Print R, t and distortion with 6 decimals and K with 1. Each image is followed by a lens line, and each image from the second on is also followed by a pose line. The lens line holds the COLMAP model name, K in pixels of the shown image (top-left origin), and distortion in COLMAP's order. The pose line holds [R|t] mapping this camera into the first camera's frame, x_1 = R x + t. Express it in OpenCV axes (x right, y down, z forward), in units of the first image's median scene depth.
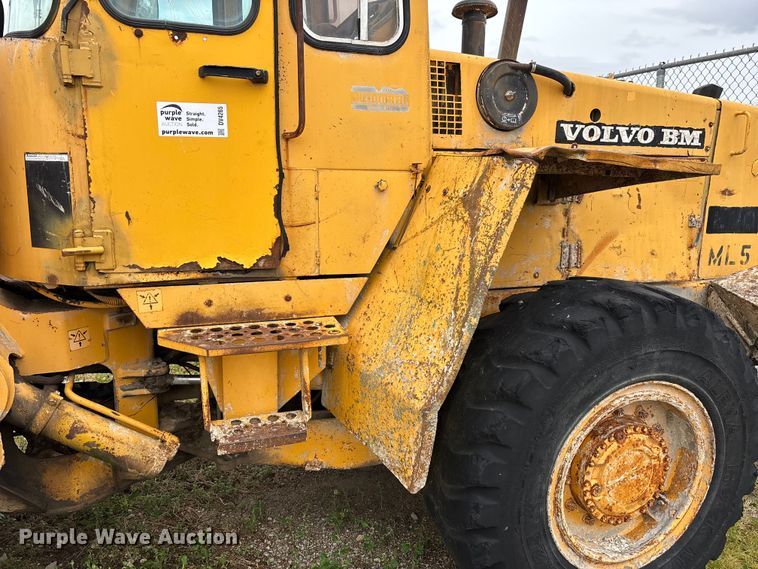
lens RADIAL K [[581.6, 0, 375.0], [0, 581.6, 285.4], [0, 0, 1]] dist [0.064894, -0.066853]
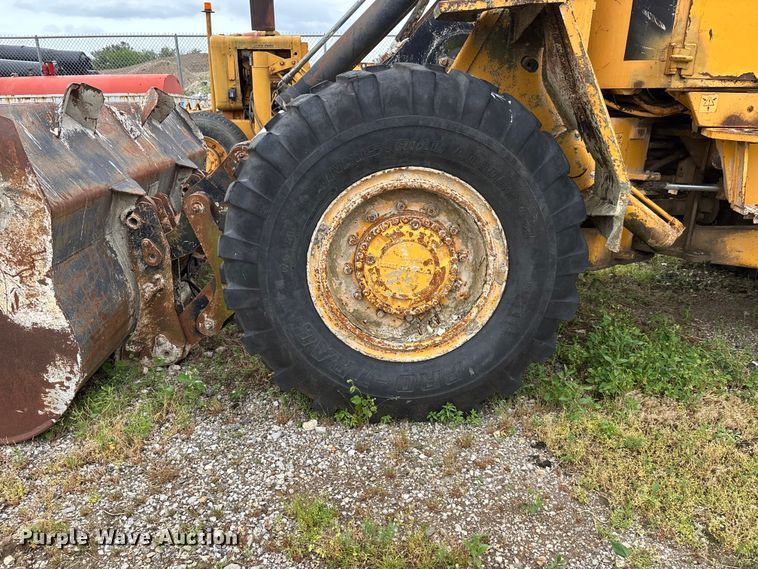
lens RADIAL K [[581.6, 0, 368.5], [0, 581.6, 288.4], [0, 0, 1]] dist [0.064894, -0.066853]
pose [[0.937647, 0.113545, -0.328520, -0.563109], [-0.068618, 0.987007, 0.145286, 0.269063], [0.340748, -0.113685, 0.933256, -0.490775]]
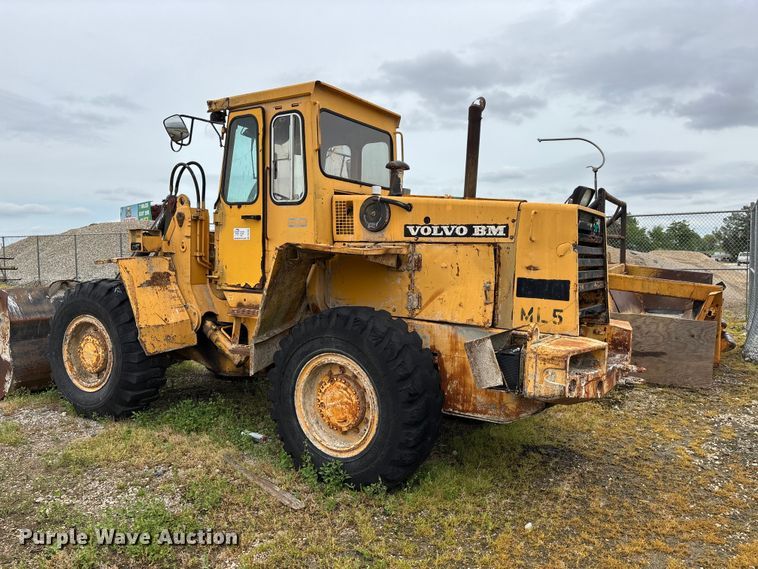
lens RADIAL K [[581.6, 0, 351.8], [0, 581.6, 285.6], [0, 0, 1]] dist [0.064894, -0.066853]
pose [[0.586600, 0.050727, -0.808286, 2.036967], [-0.155018, 0.986616, -0.050583, 0.022606], [0.794902, 0.154970, 0.586613, -0.174969]]
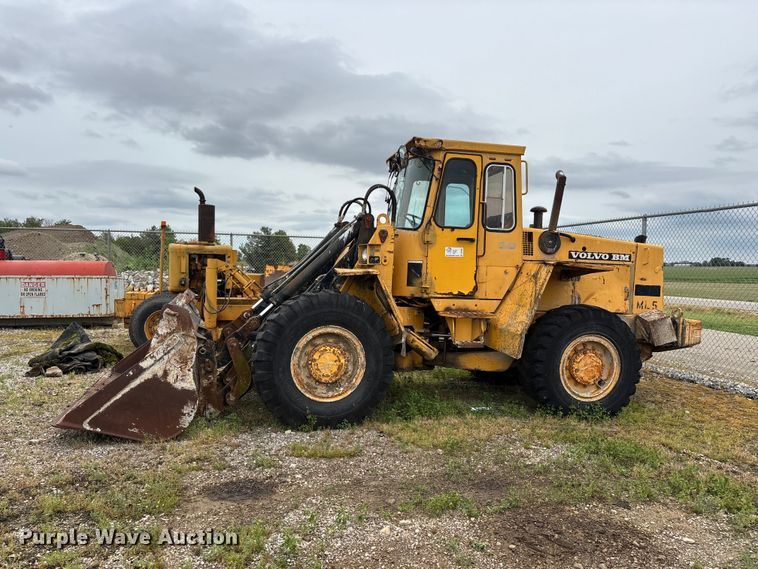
lens RADIAL K [[581.6, 0, 376.7], [0, 581.6, 287.4], [0, 0, 1]] dist [0.064894, -0.066853]
pose [[0.991668, 0.029166, -0.125472, -0.289518], [-0.048233, 0.987245, -0.151728, 0.429787], [0.119446, 0.156516, 0.980426, -2.184536]]
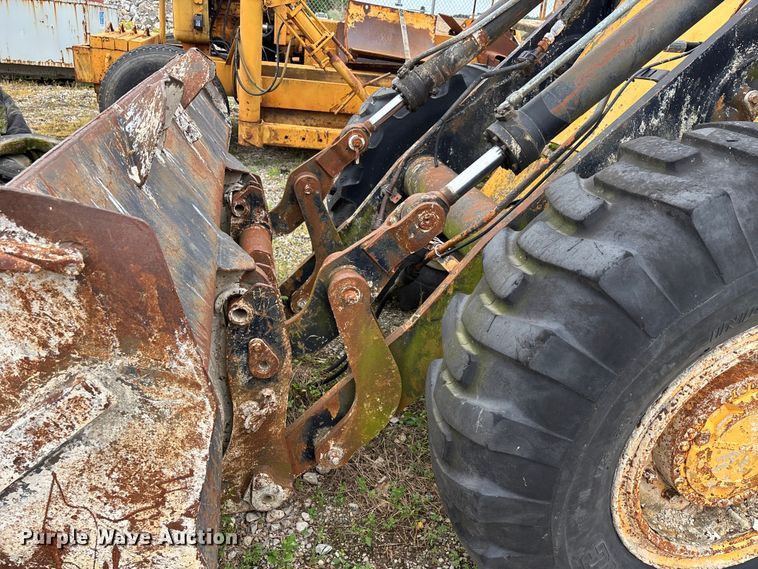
lens RADIAL K [[581.6, 0, 384.5], [0, 581.6, 285.1], [0, 0, 1]] dist [0.064894, -0.066853]
pose [[0.976575, 0.175309, -0.124770, -1.195705], [-0.142993, 0.962028, 0.232500, 0.105999], [0.160791, -0.209213, 0.964560, -0.165358]]
